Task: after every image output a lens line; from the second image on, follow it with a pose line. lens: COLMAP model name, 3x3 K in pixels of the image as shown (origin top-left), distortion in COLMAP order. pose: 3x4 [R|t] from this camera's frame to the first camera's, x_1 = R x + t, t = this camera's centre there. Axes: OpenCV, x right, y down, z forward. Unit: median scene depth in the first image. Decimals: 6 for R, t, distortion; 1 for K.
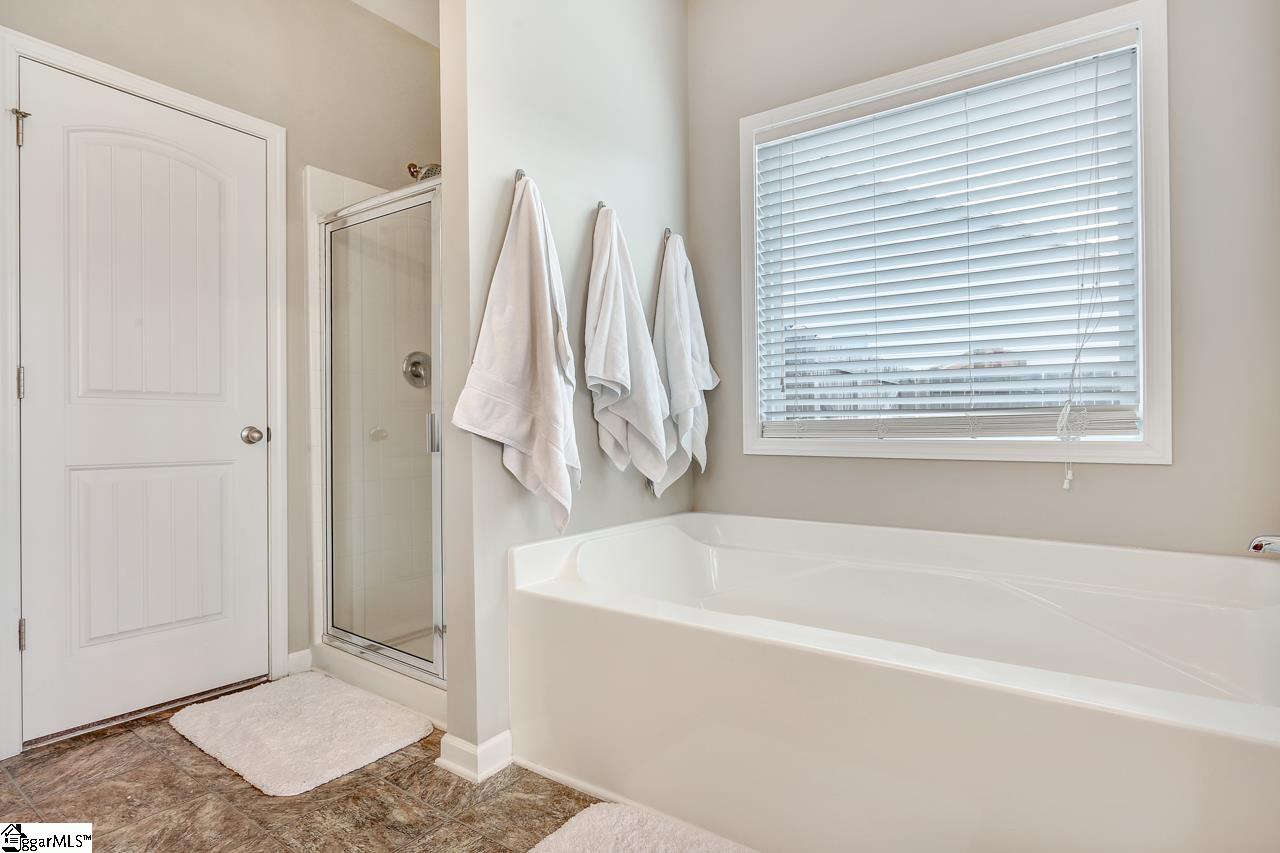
lens RADIAL K [[671.1, 0, 636.5], [0, 671.1, 430.0], [0, 0, 1]] dist [-0.001668, -0.000499]
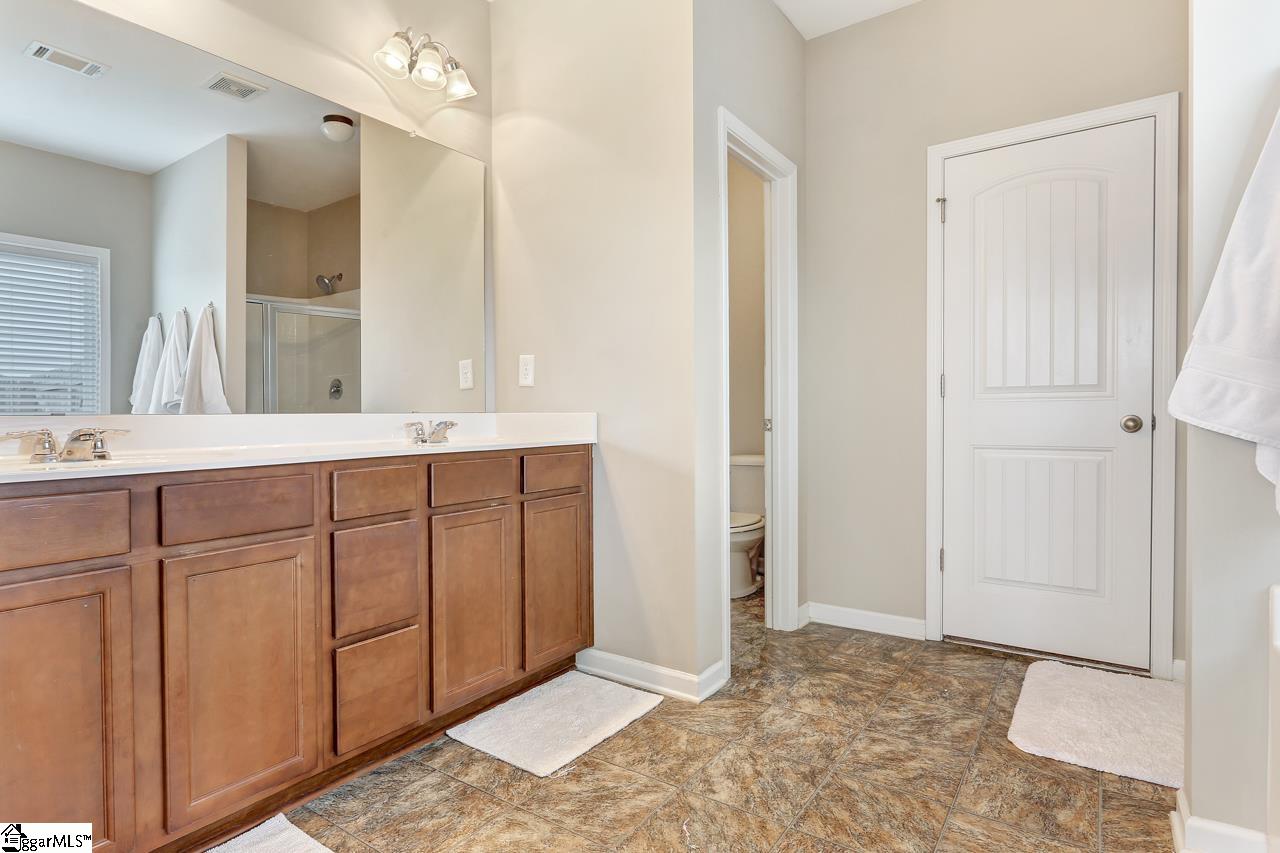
lens RADIAL K [[671.1, 0, 636.5], [0, 671.1, 430.0], [0, 0, 1]] dist [-0.001668, -0.000499]
pose [[0.018035, 0.018957, -0.999658, 0.517358], [0.004792, 0.999807, 0.019046, -0.007252], [0.999826, -0.005134, 0.017941, 0.312474]]
